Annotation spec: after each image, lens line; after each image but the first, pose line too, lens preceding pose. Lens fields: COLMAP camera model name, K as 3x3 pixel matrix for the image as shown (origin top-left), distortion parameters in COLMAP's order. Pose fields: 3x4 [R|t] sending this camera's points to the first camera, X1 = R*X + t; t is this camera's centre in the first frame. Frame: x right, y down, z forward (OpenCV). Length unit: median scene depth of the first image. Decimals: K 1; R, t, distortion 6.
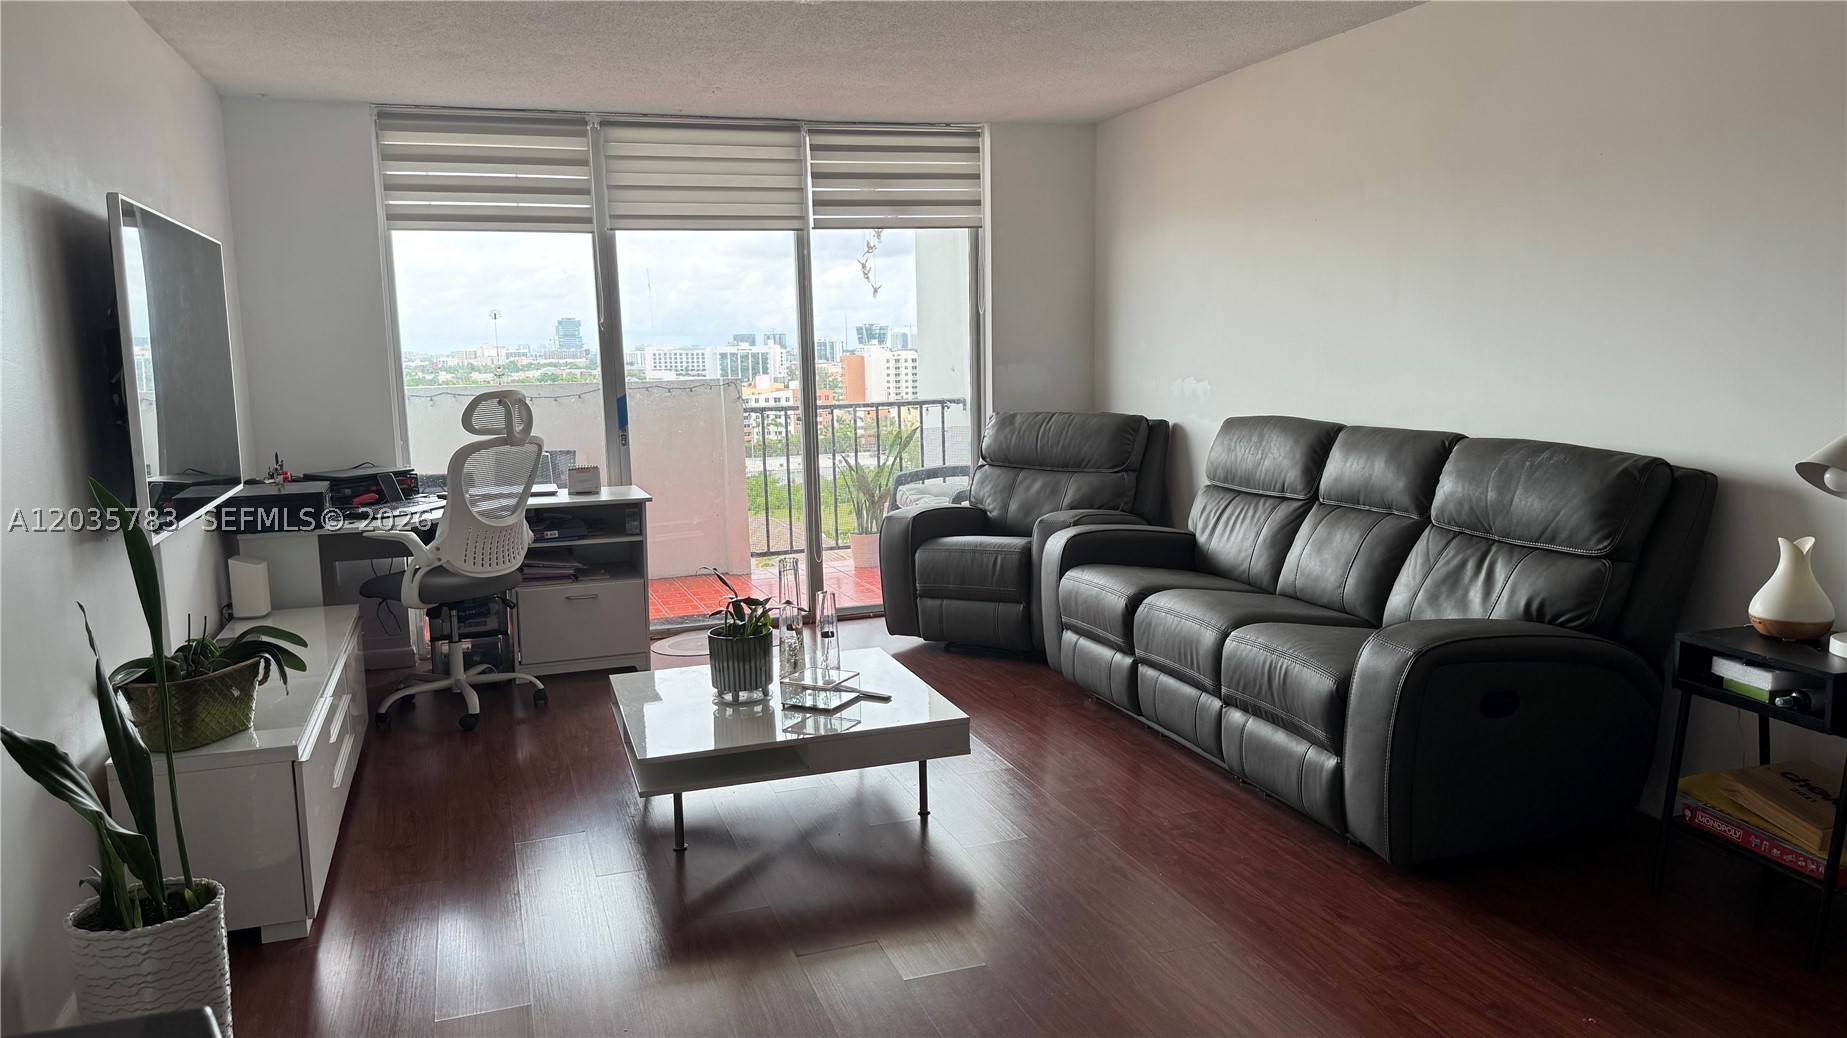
lens RADIAL K [[1304.7, 0, 911.4], [0, 1304.7, 524.9], [0, 0, 1]] dist [0.166573, -0.260636]
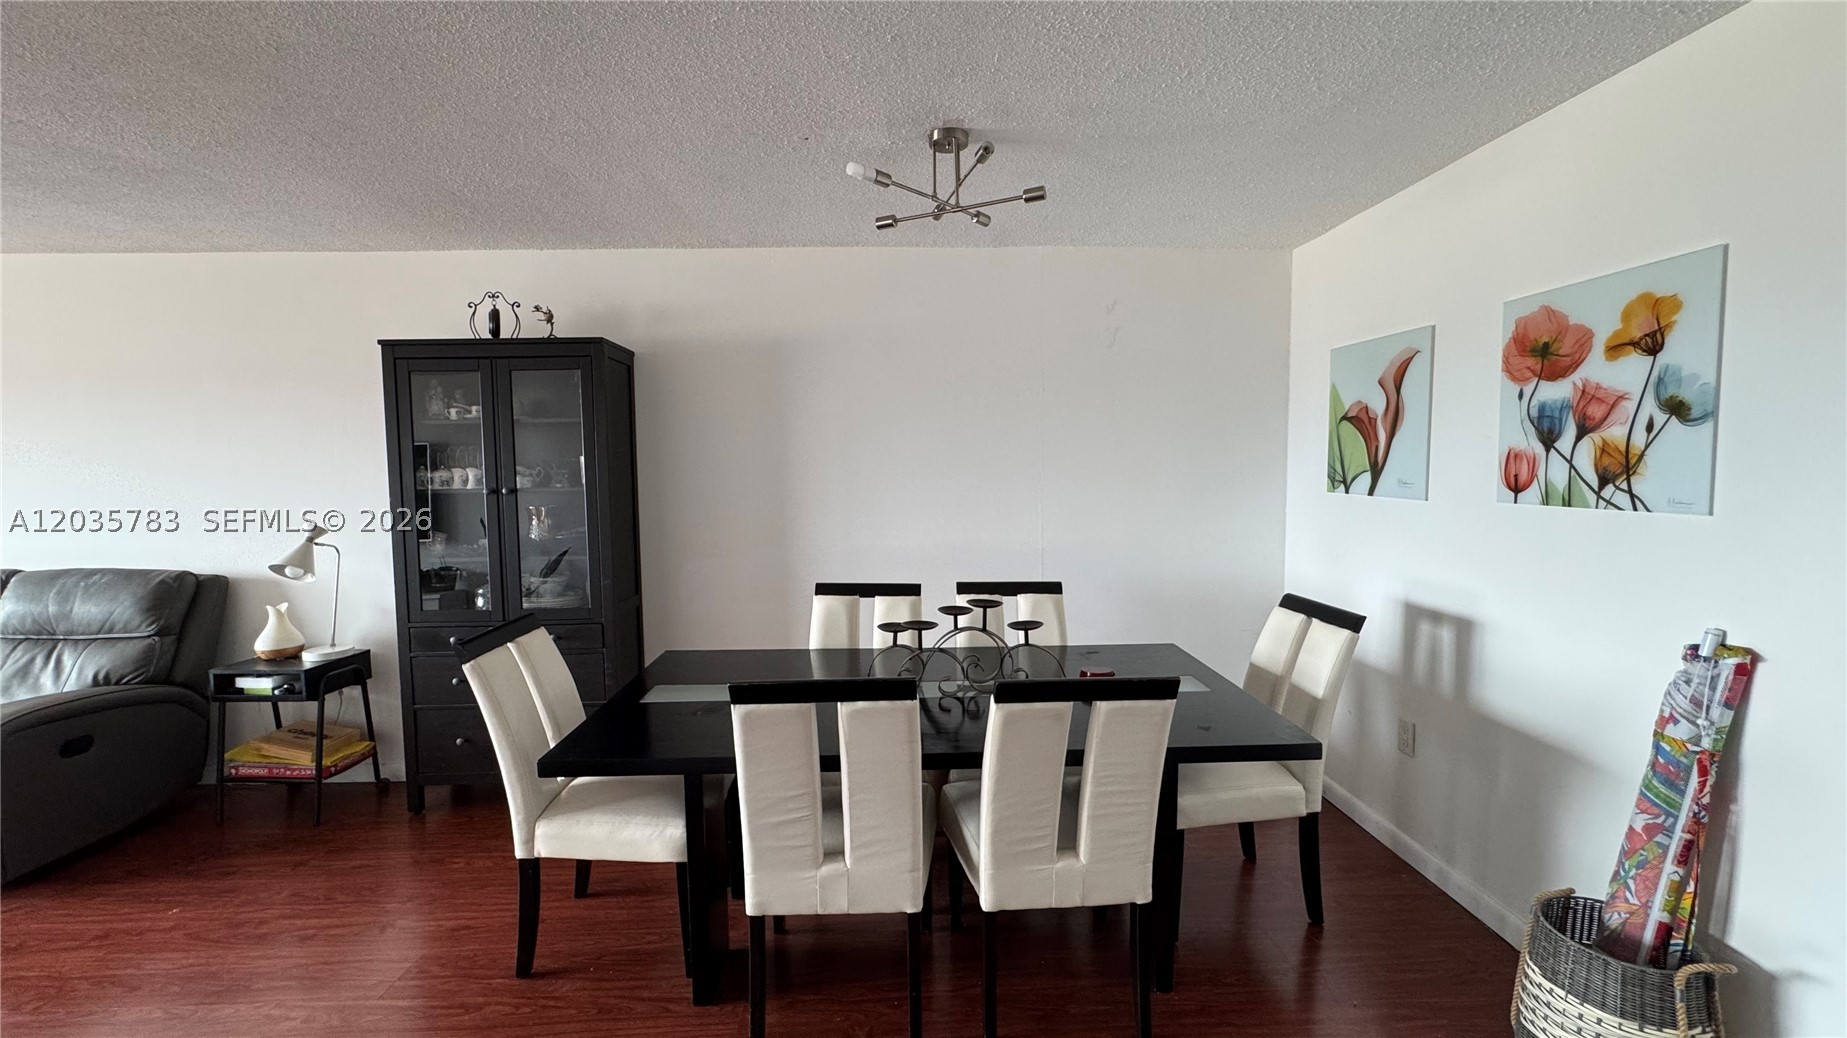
lens RADIAL K [[754.0, 0, 923.5], [0, 754.0, 519.0], [0, 0, 1]] dist [-0.001327, 0.000003]
pose [[0.299534, -0.049146, 0.952819, -0.056986], [0.139143, 0.990245, 0.007335, 0.007308], [-0.943885, 0.130381, 0.303451, -0.158335]]
